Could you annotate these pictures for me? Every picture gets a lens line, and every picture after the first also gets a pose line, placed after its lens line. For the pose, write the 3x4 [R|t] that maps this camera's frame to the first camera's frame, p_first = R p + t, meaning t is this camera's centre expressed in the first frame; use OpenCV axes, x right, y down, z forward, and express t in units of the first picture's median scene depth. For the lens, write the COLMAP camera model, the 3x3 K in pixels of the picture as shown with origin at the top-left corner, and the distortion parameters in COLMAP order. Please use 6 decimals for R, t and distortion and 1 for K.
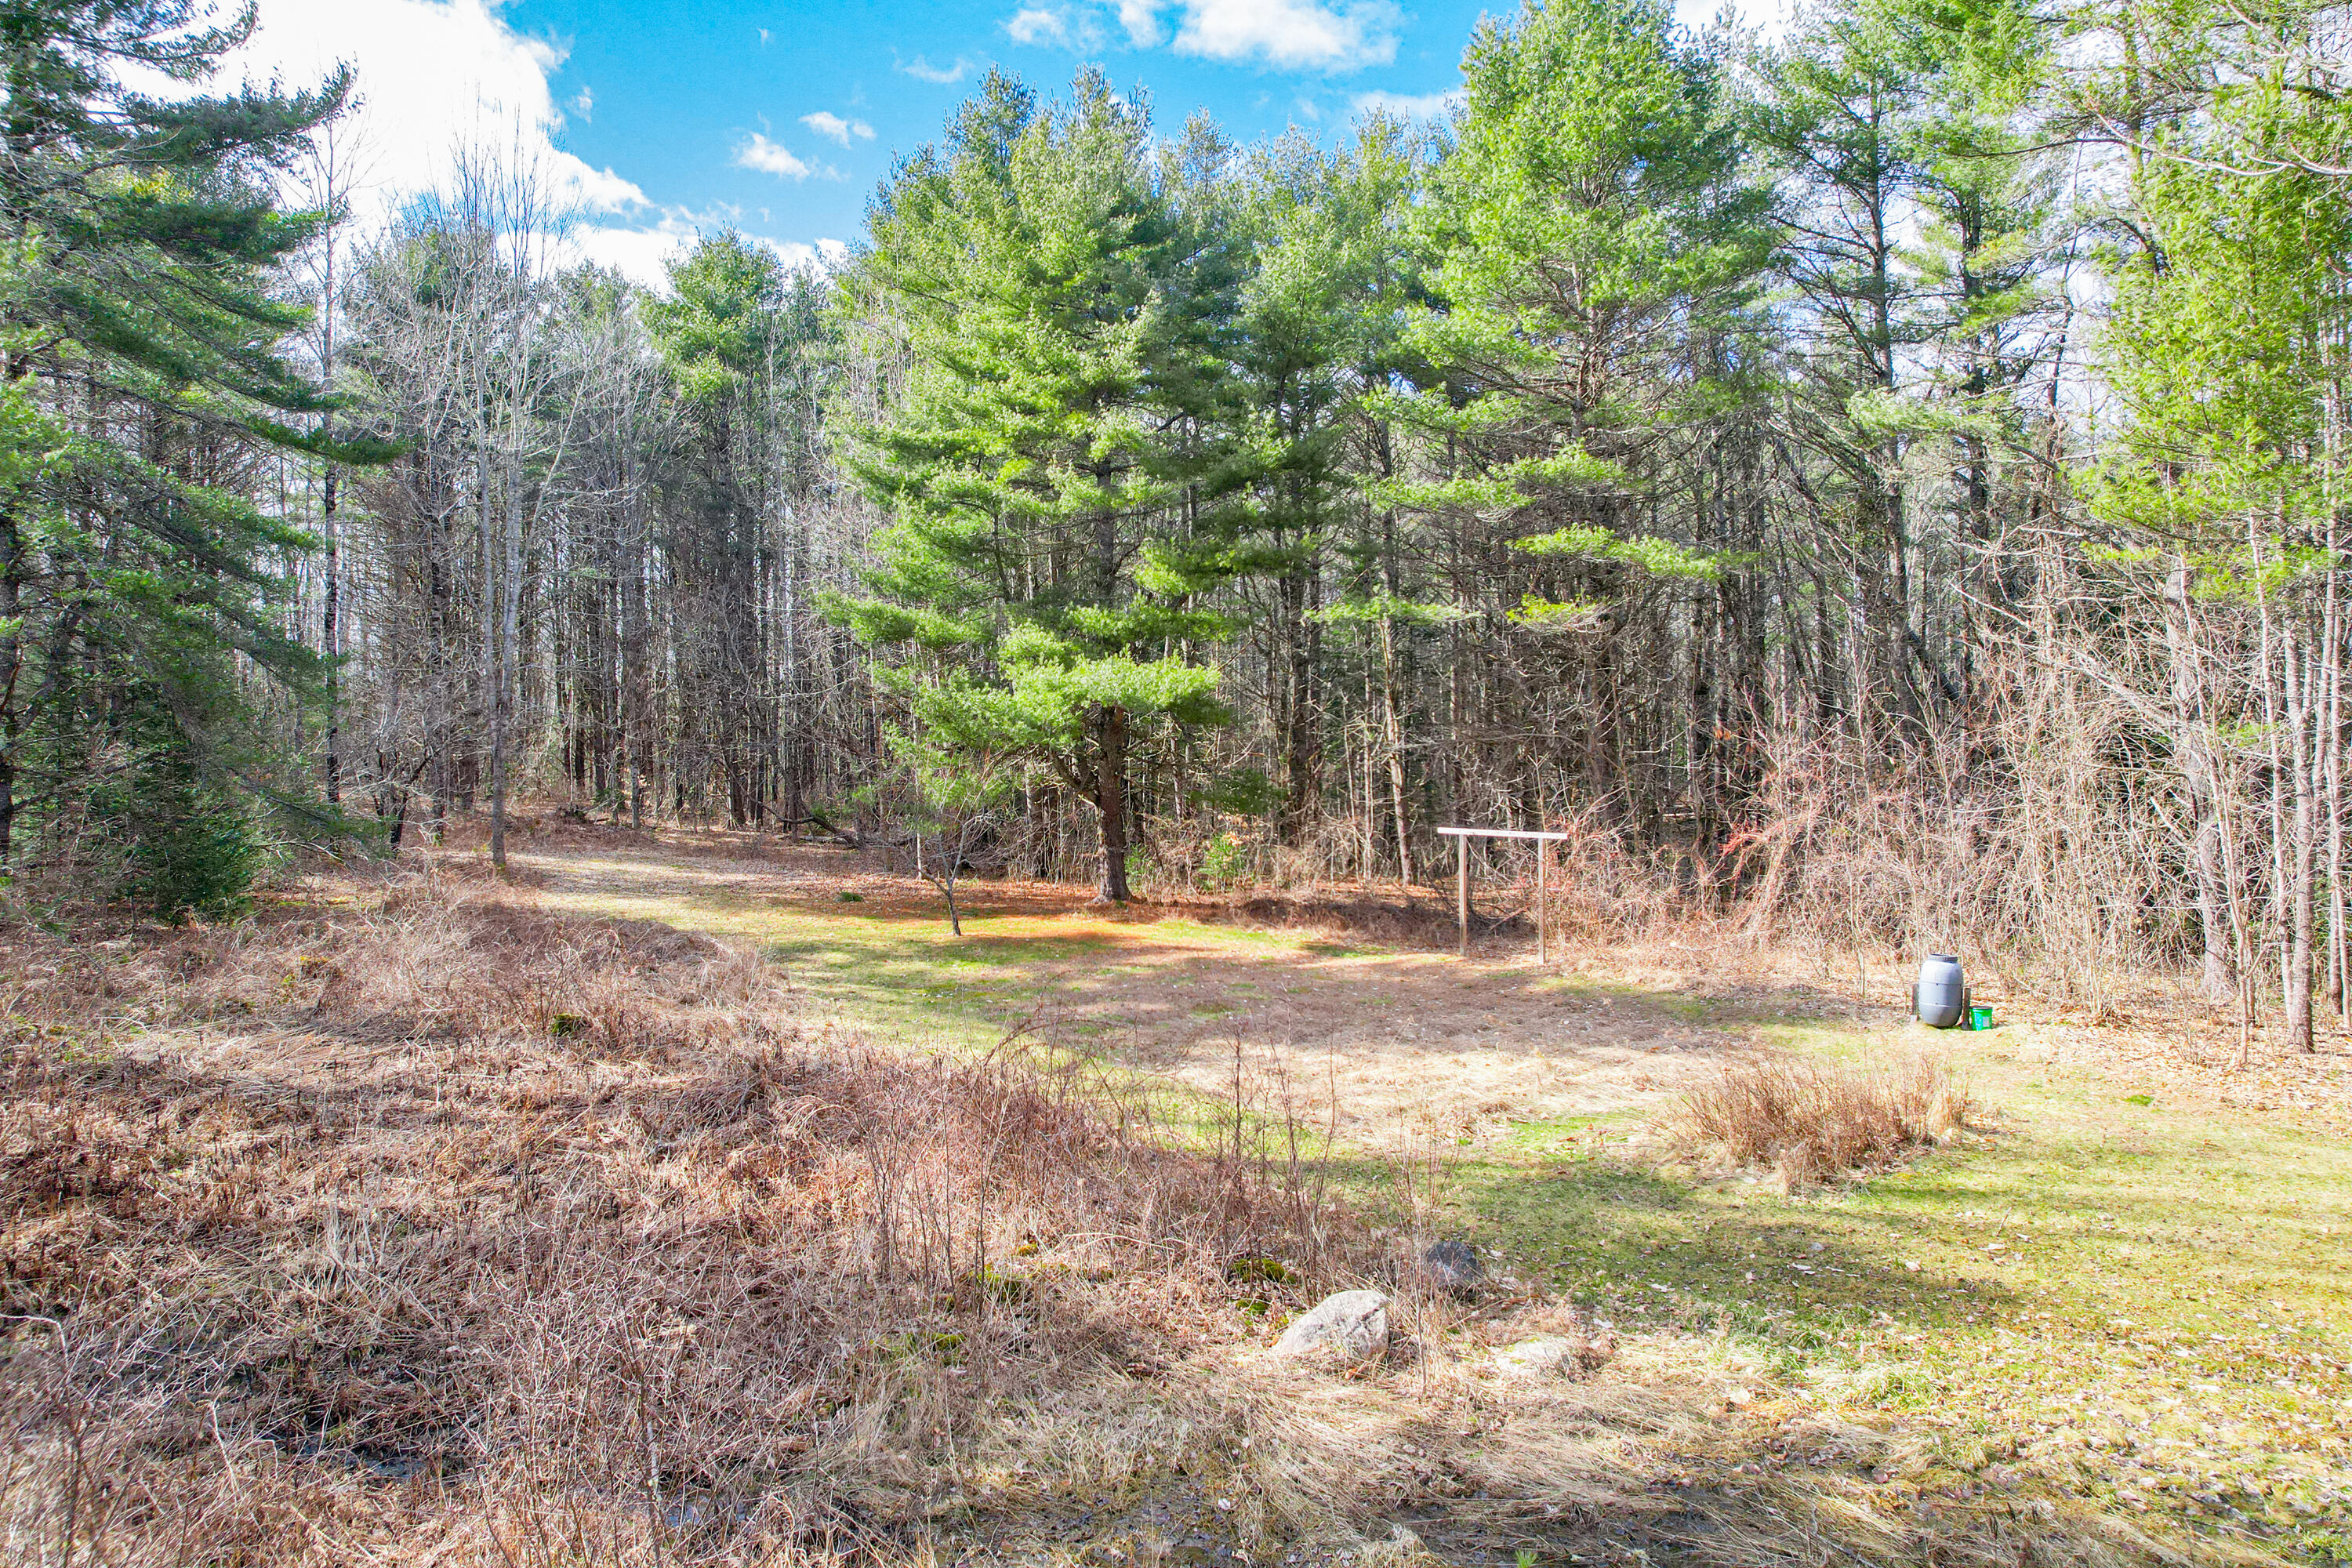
lens RADIAL K [[1505.9, 0, 1131.9], [0, 1505.9, 815.6], [0, 0, 1]] dist [-0.064443, 0.051753]
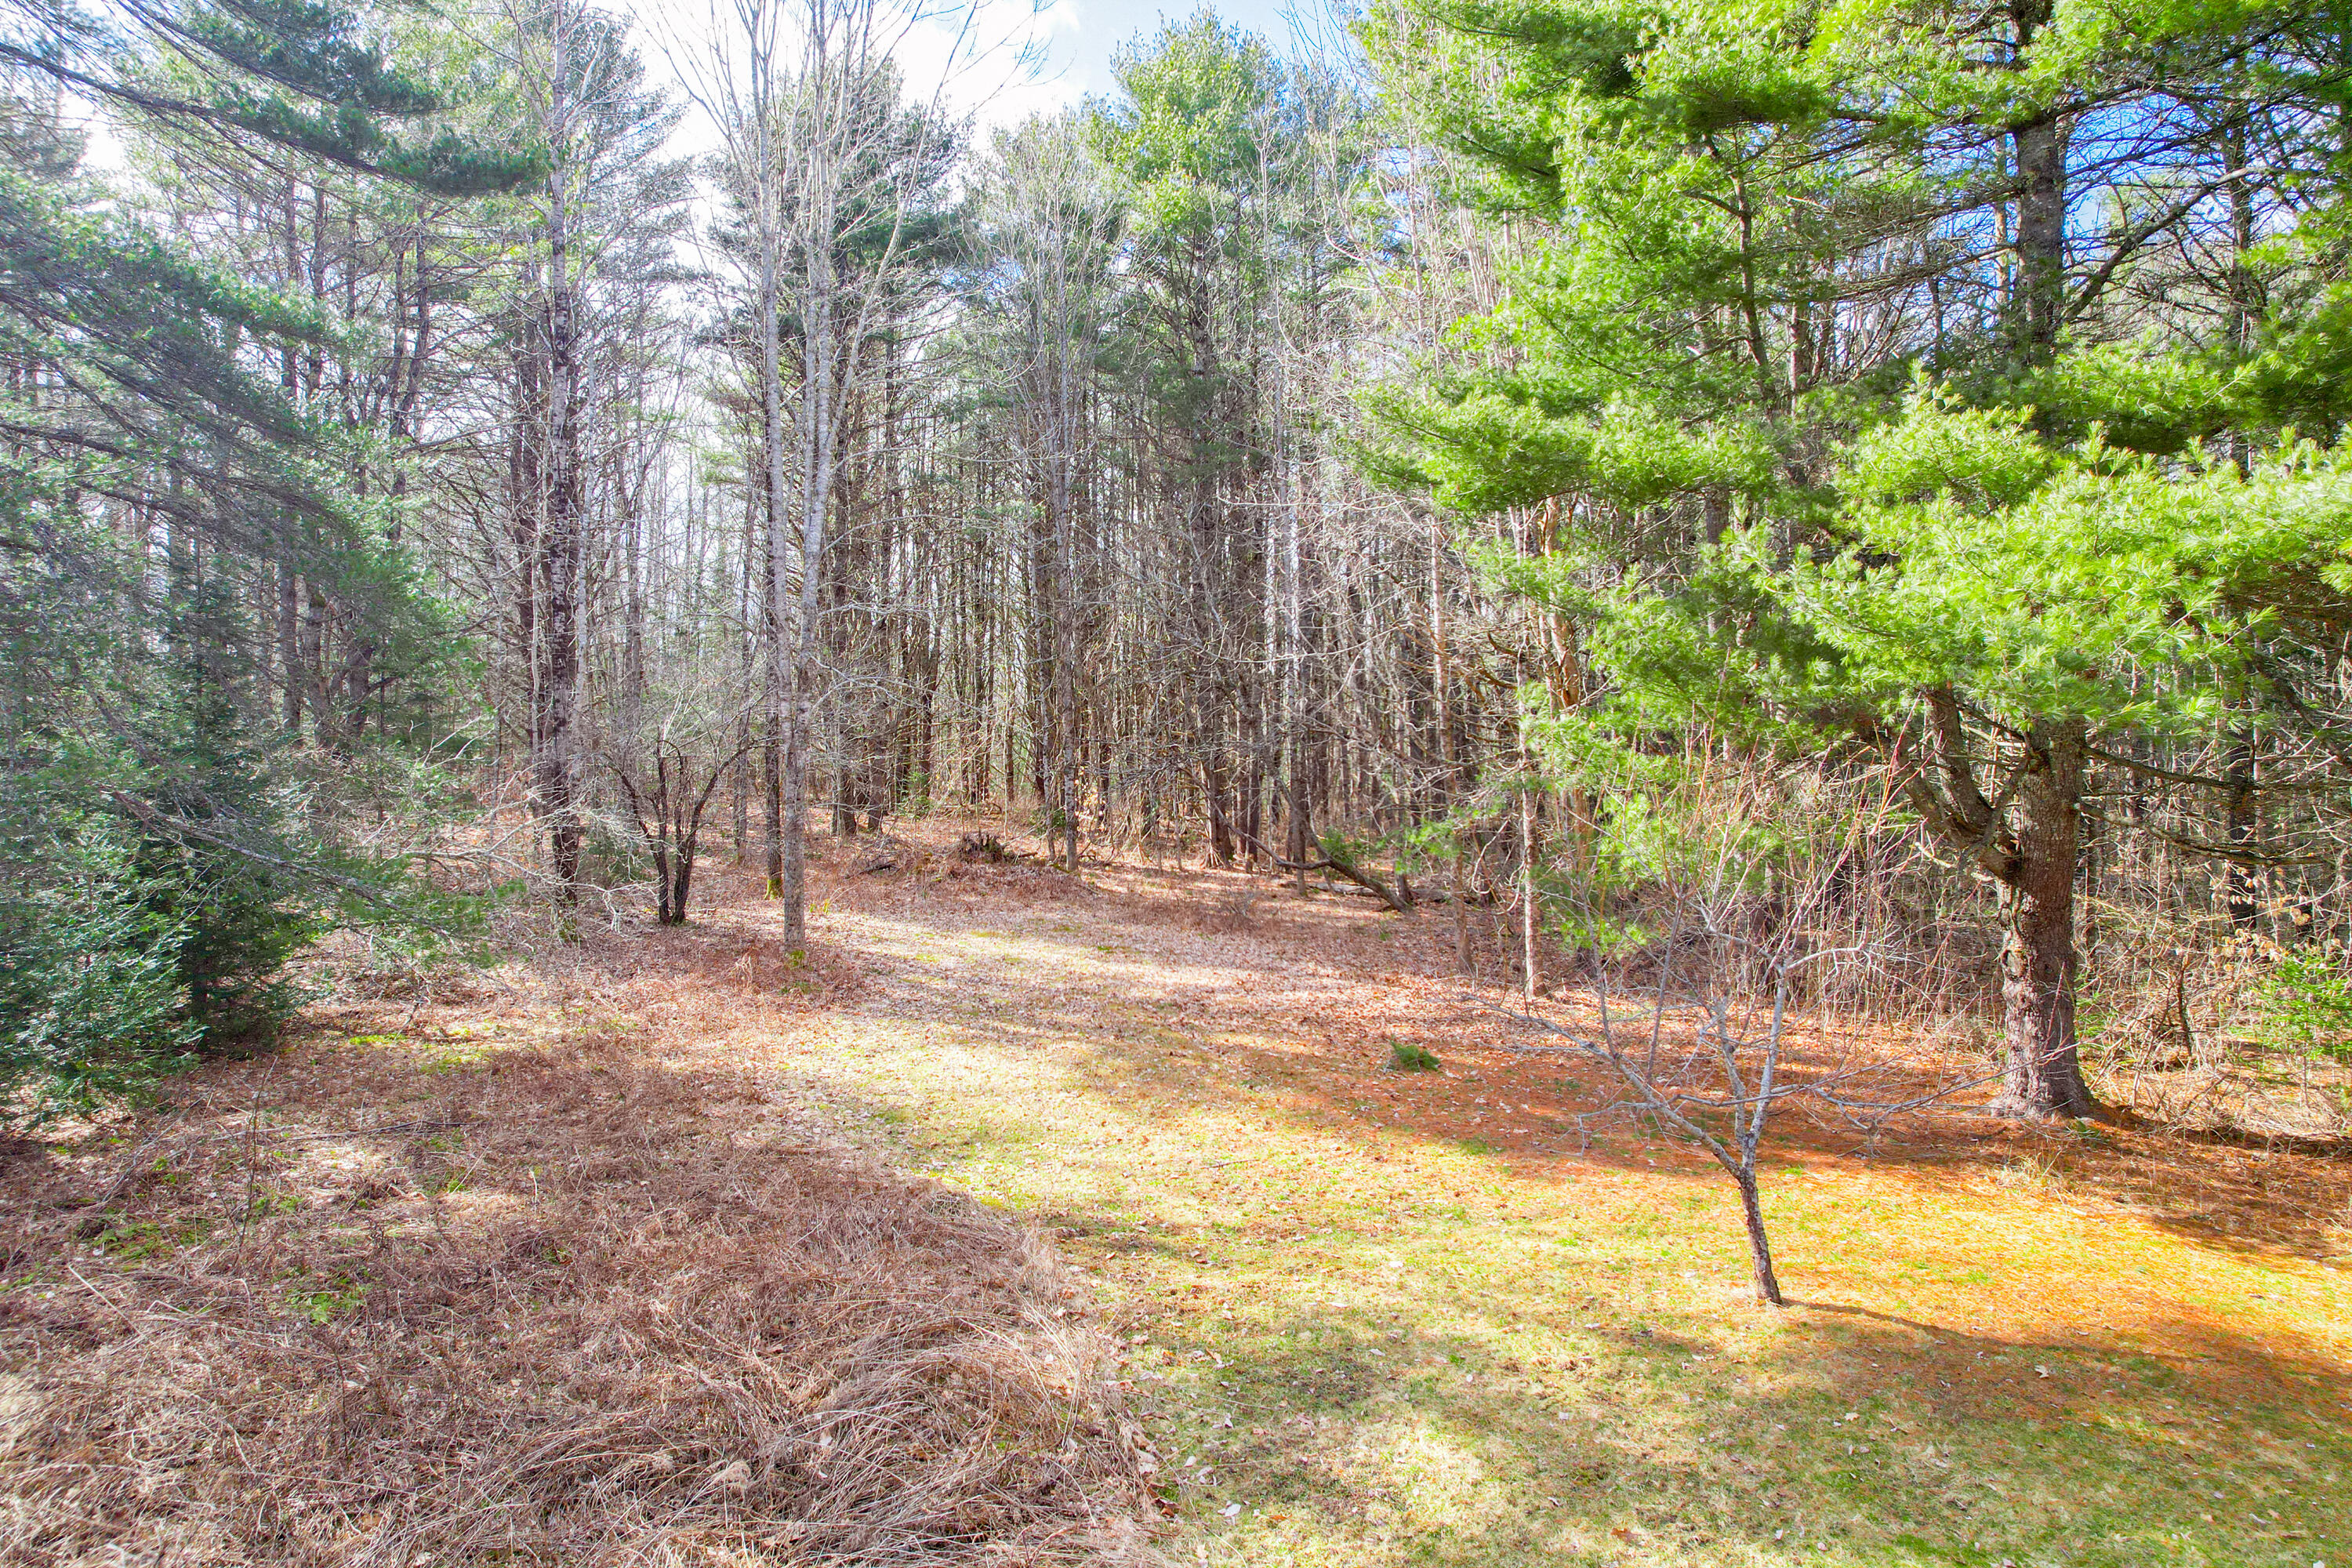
lens RADIAL K [[1505.9, 0, 1168.3], [0, 1505.9, 773.8], [0, 0, 1]] dist [-0.064443, 0.051753]
pose [[0.952599, -0.001536, -0.304225, -0.114603], [-0.007742, 0.999541, -0.029287, -0.021961], [0.304130, 0.030254, 0.952150, 0.511550]]
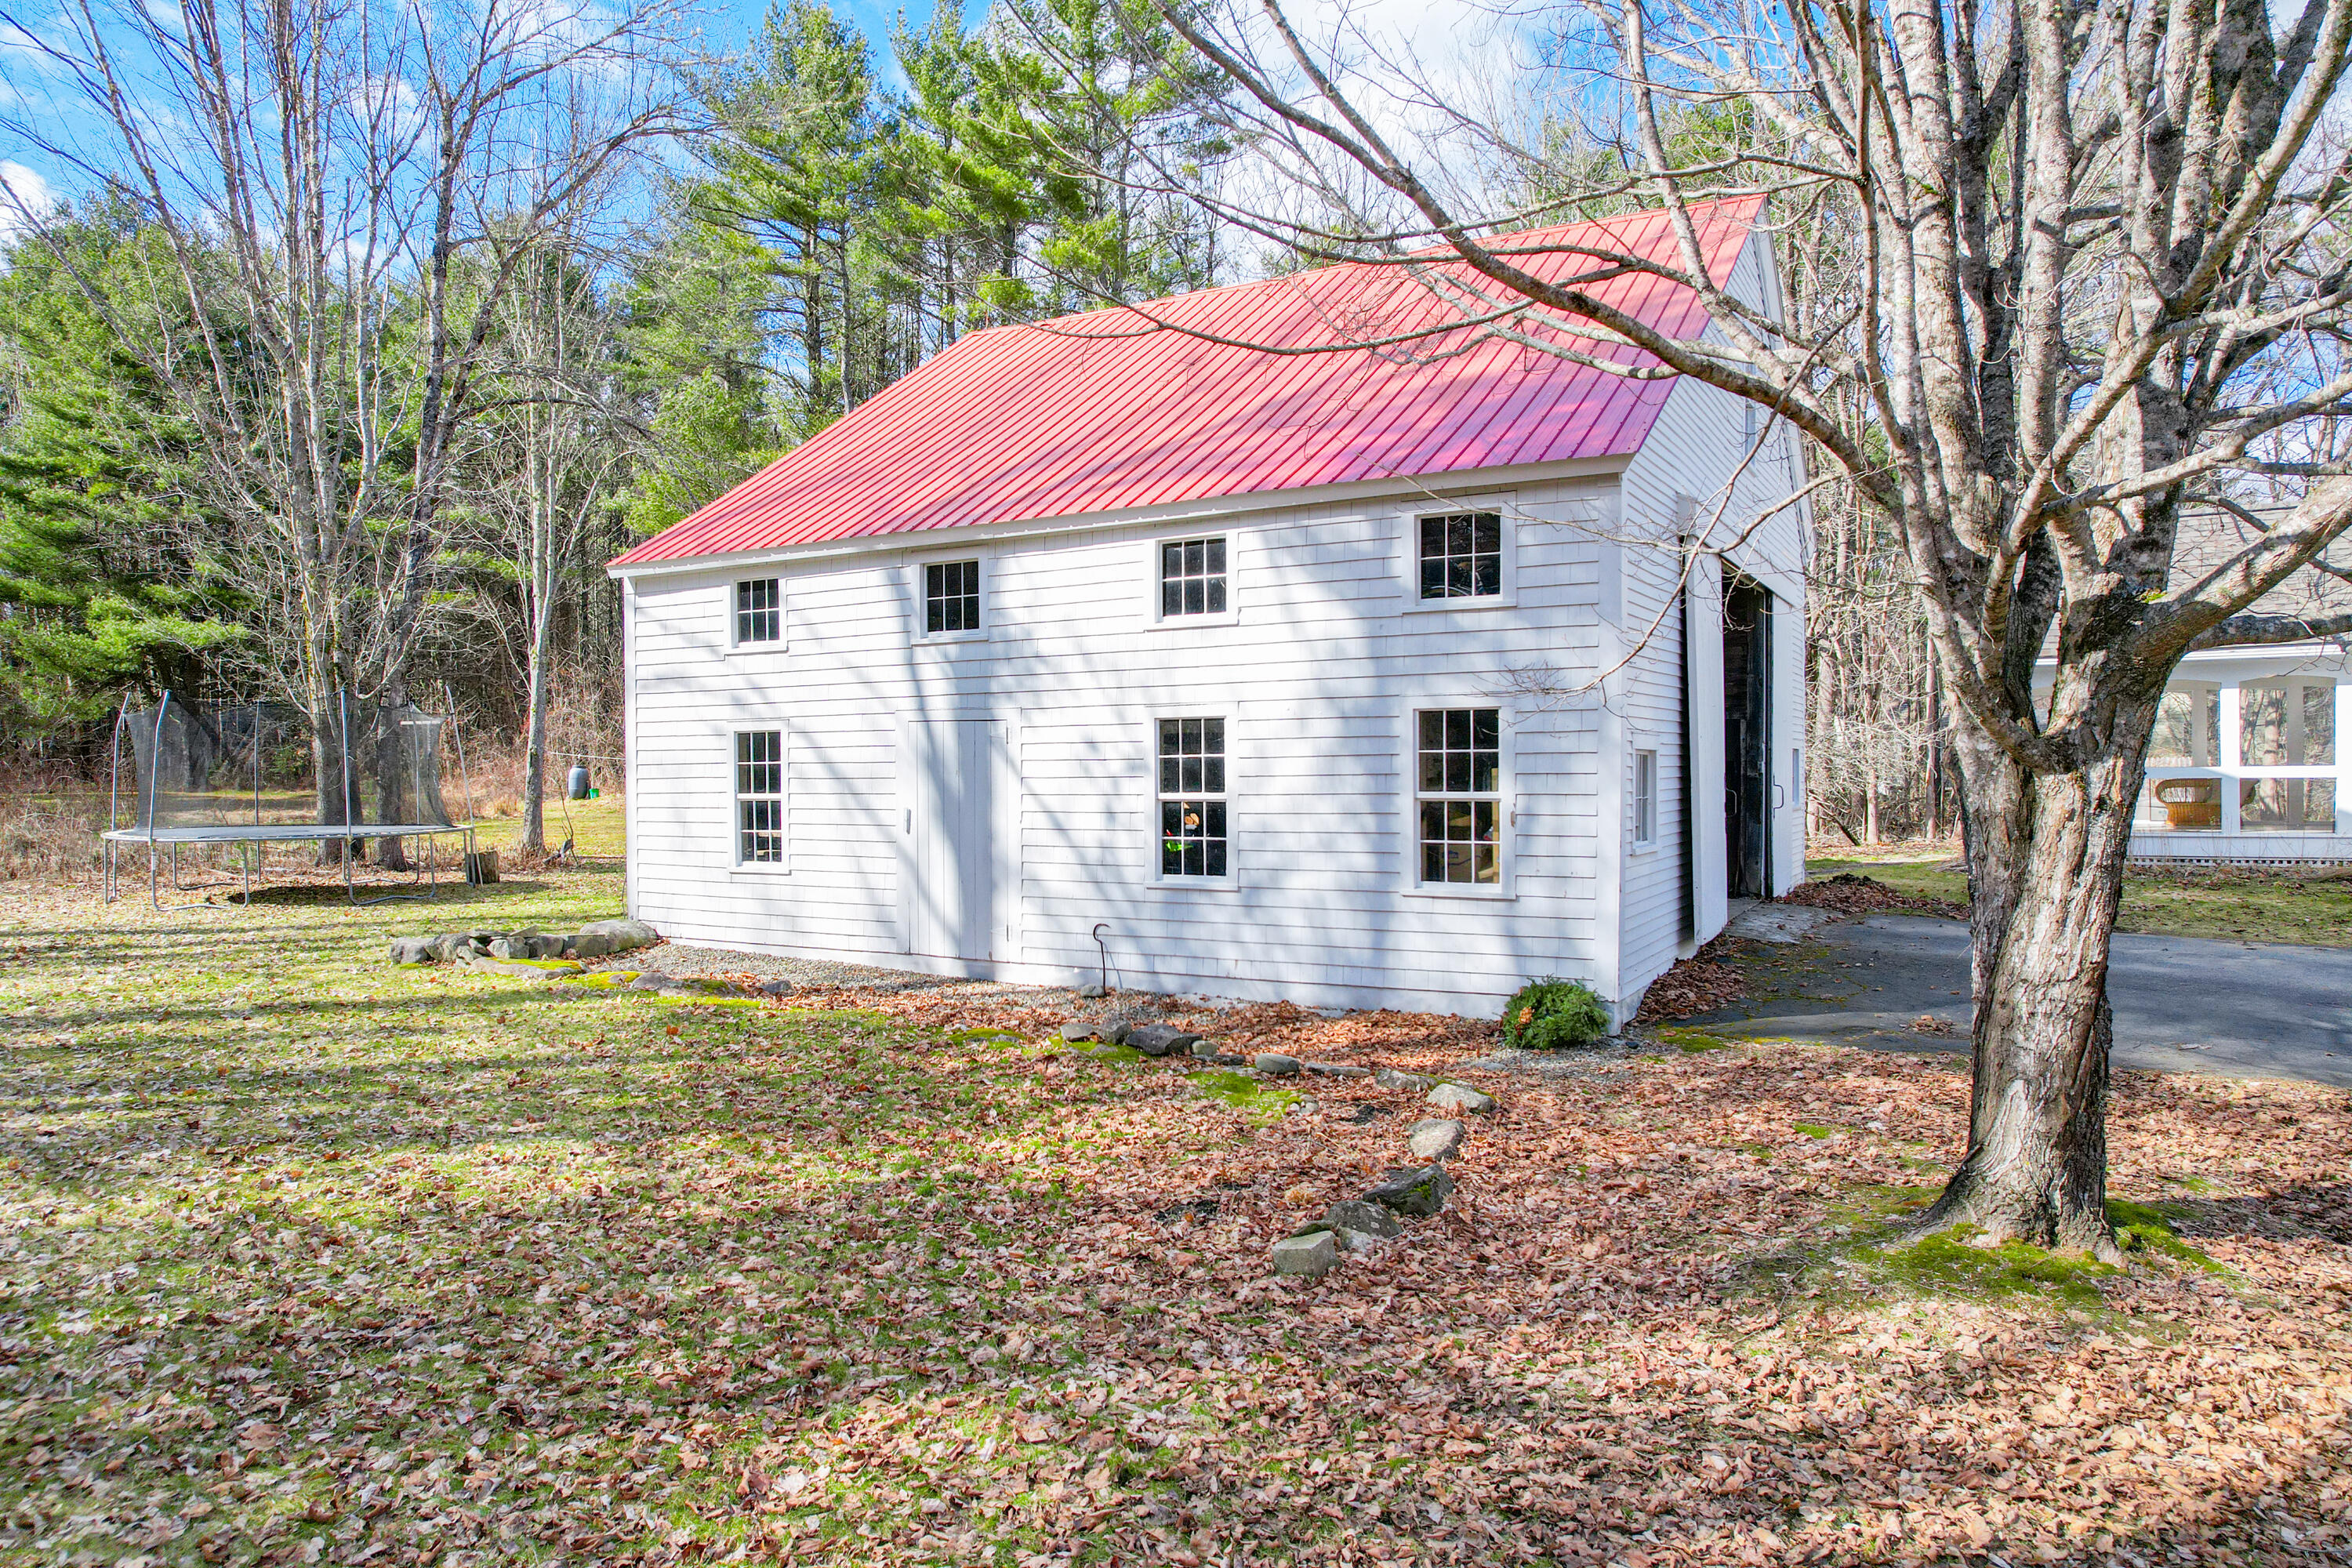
lens RADIAL K [[1505.9, 0, 1183.8], [0, 1505.9, 782.3], [0, 0, 1]] dist [-0.064443, 0.051753]
pose [[0.893931, -0.001926, 0.448200, 0.214312], [0.016079, 0.999485, -0.027774, 0.110958], [-0.447916, 0.032034, 0.893502, -0.737306]]
